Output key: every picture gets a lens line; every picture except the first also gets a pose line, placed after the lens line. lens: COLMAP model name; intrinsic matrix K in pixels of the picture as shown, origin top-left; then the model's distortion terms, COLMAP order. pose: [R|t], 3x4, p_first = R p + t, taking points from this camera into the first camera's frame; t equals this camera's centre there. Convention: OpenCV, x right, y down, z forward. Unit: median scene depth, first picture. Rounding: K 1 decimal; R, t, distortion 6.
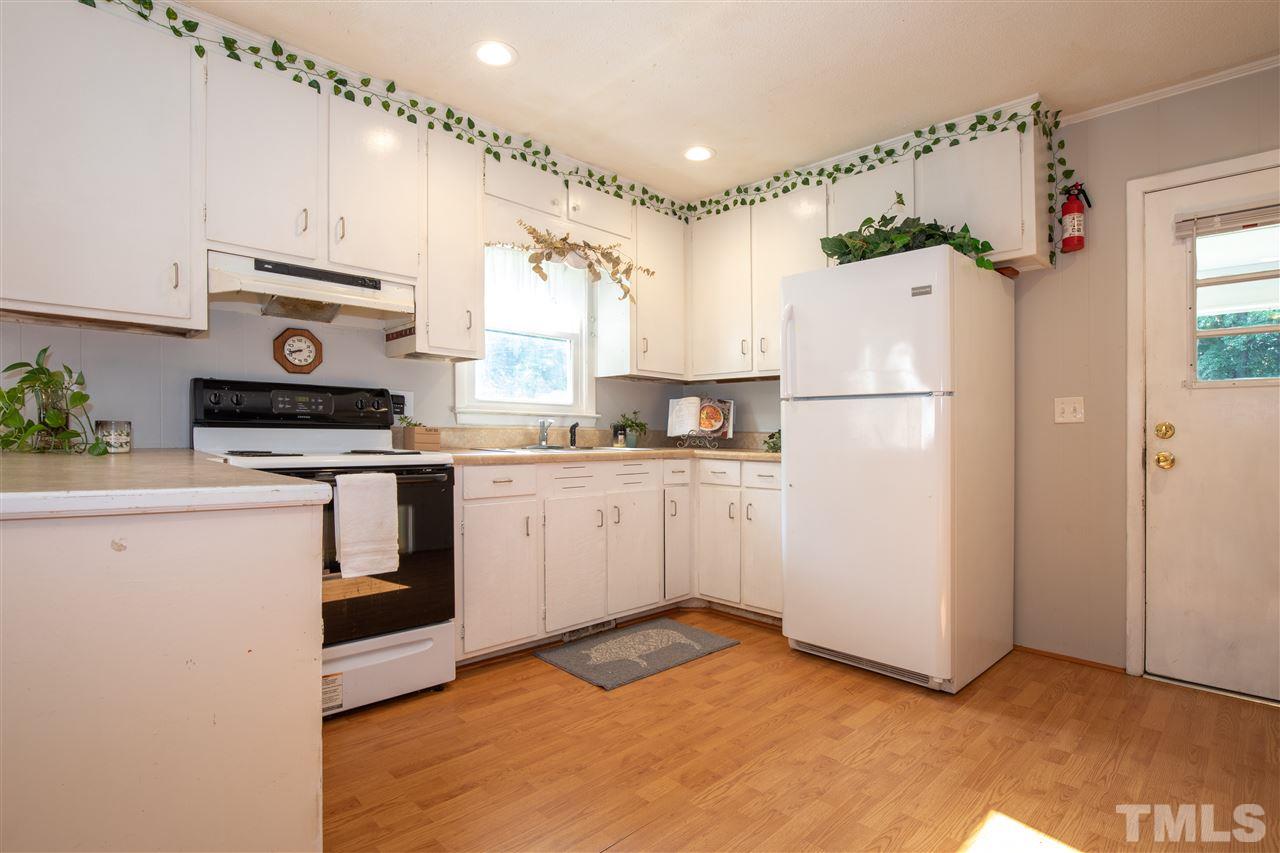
lens RADIAL K [[654.1, 0, 638.9], [0, 654.1, 431.1], [0, 0, 1]] dist [-0.001685, -0.000464]
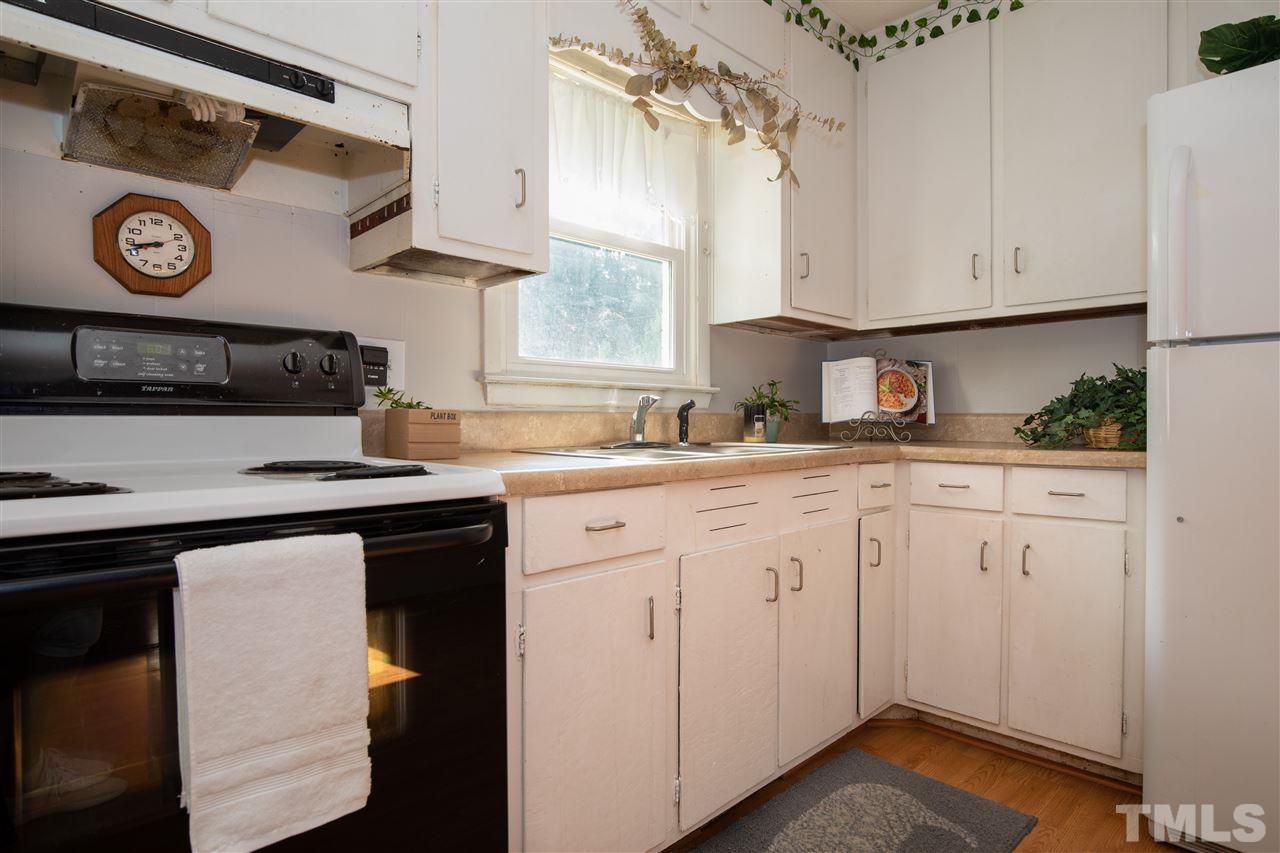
lens RADIAL K [[695.9, 0, 642.2], [0, 695.9, 389.8], [0, 0, 1]] dist [-0.001911, -0.000251]
pose [[0.999901, -0.013215, 0.004798, -0.157765], [0.013399, 0.999084, -0.040649, 0.001934], [-0.004257, 0.040709, 0.999162, 0.443495]]
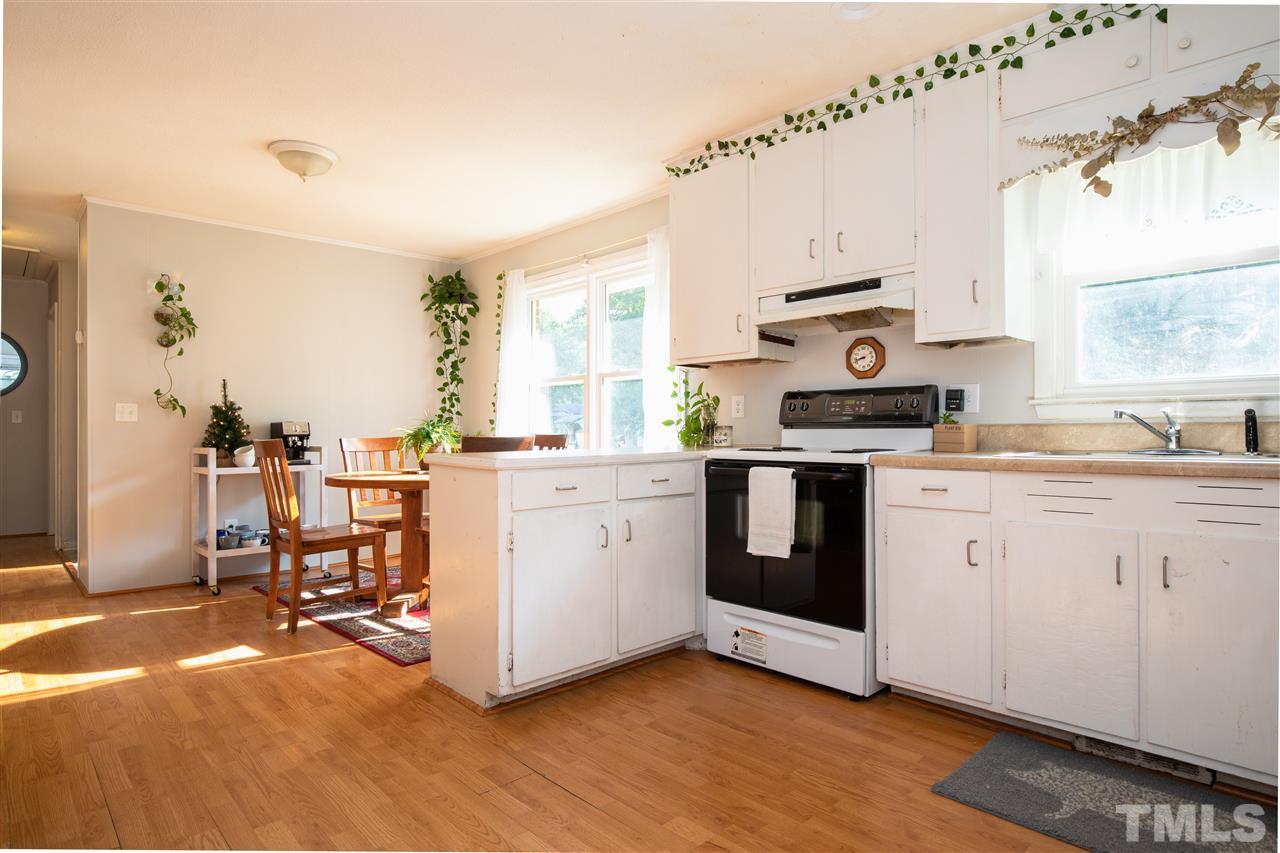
lens RADIAL K [[695.1, 0, 634.7], [0, 695.1, 434.2], [0, 0, 1]] dist [-0.001099, -0.000194]
pose [[-0.011972, -0.006396, -0.999908, 0.555984], [0.006695, 0.999957, -0.006477, 0.008925], [0.999906, -0.006772, -0.011929, 0.537104]]
